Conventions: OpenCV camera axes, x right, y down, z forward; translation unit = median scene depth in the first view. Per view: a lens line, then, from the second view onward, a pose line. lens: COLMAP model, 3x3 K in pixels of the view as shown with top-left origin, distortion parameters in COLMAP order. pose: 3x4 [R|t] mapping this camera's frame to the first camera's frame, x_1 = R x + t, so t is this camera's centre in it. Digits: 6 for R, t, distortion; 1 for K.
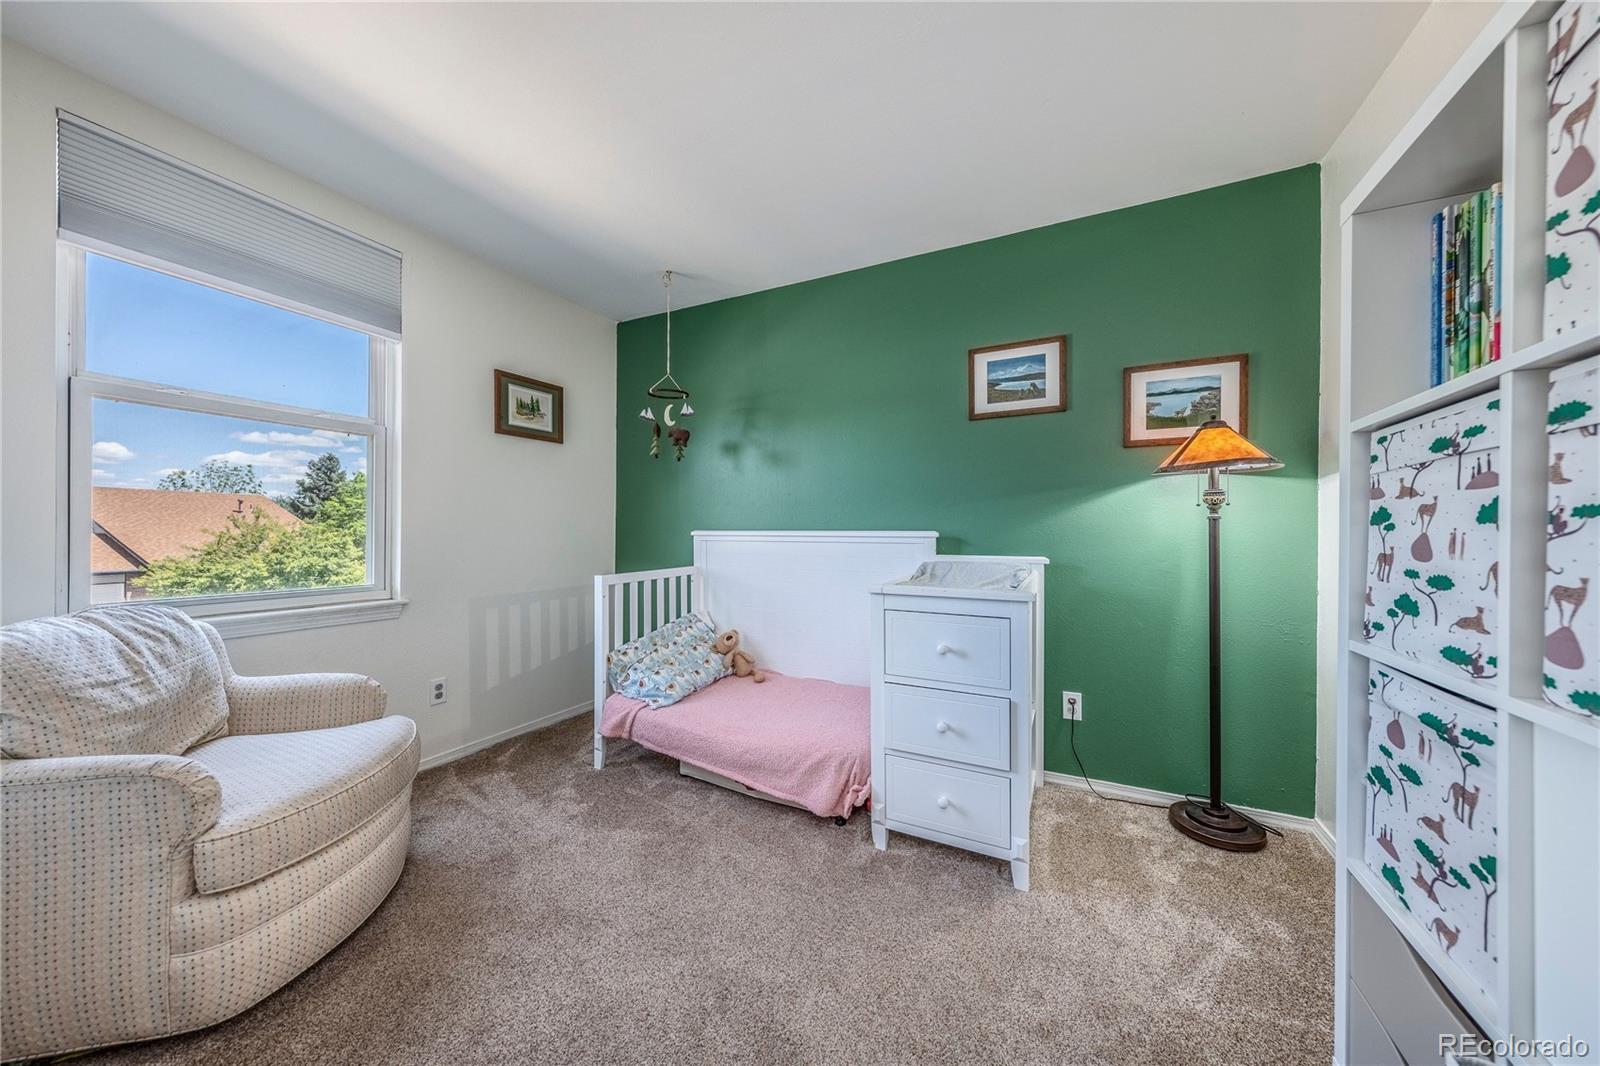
lens RADIAL K [[543.8, 0, 801.0], [0, 543.8, 534.4], [0, 0, 1]] dist [-0.000854, -0.000063]
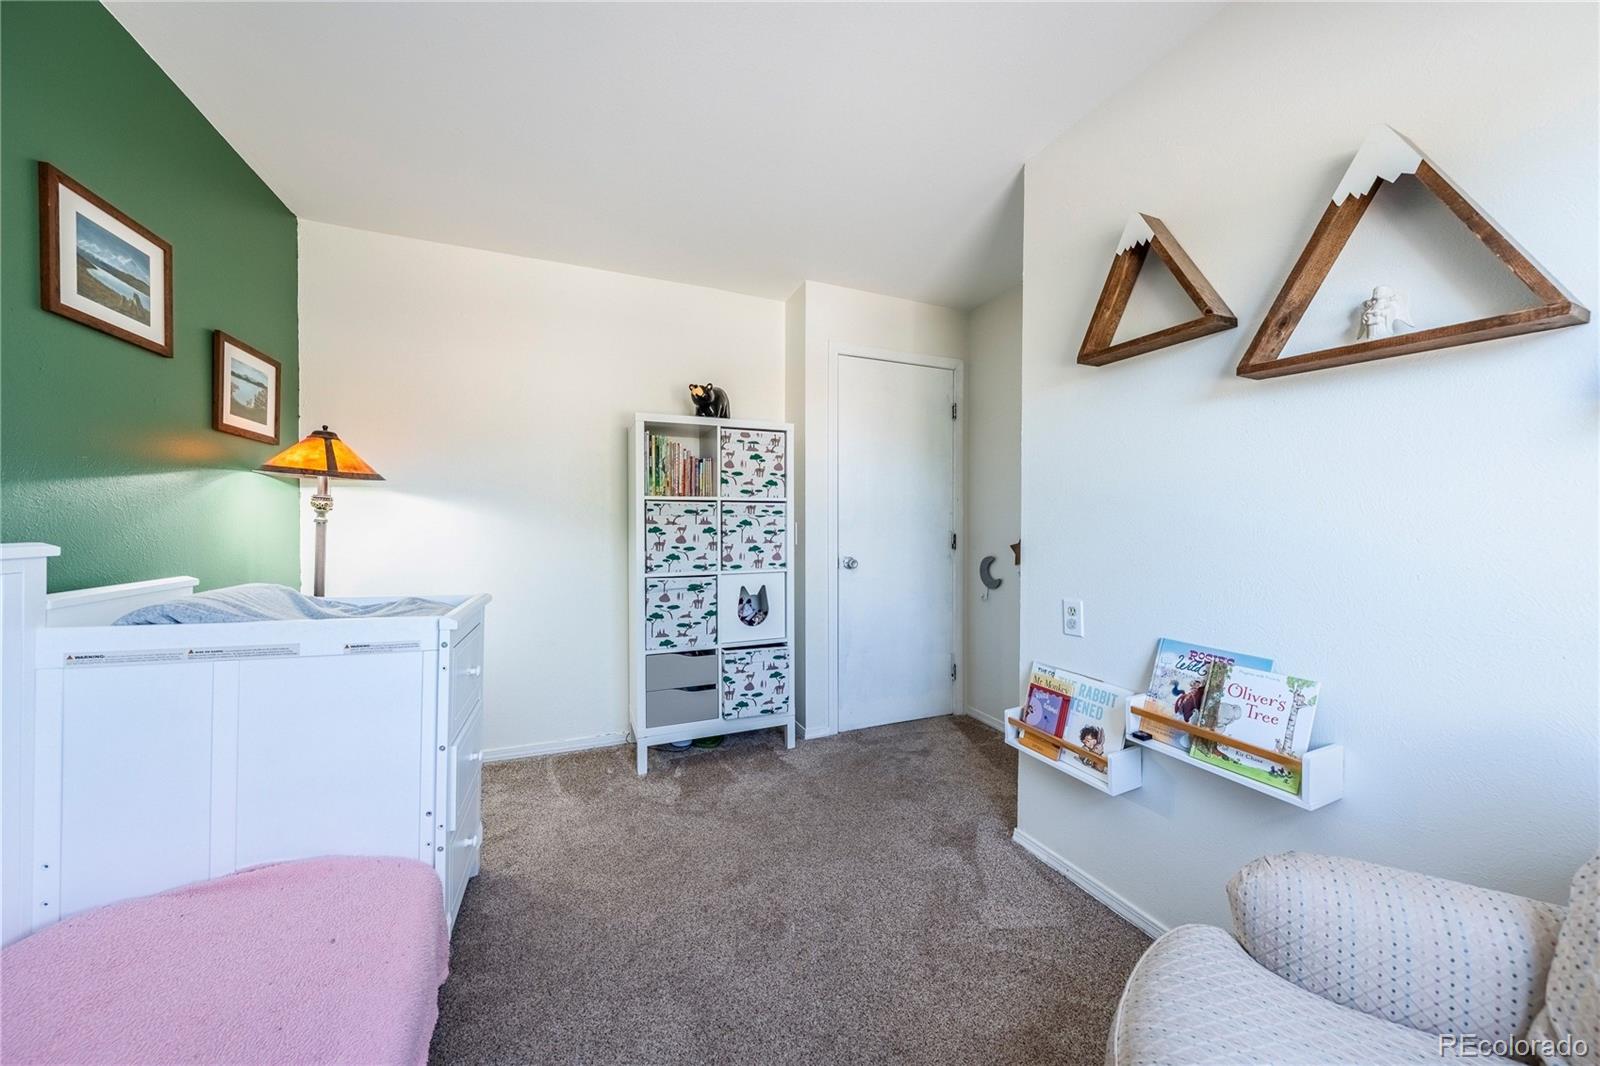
lens RADIAL K [[543.8, 0, 802.5], [0, 543.8, 527.2], [0, 0, 1]] dist [-0.000854, -0.000063]
pose [[-0.755324, -0.012911, 0.655224, -1.650653], [-0.009144, 0.999916, 0.009163, -0.089647], [-0.655287, 0.000930, -0.755379, 2.970696]]
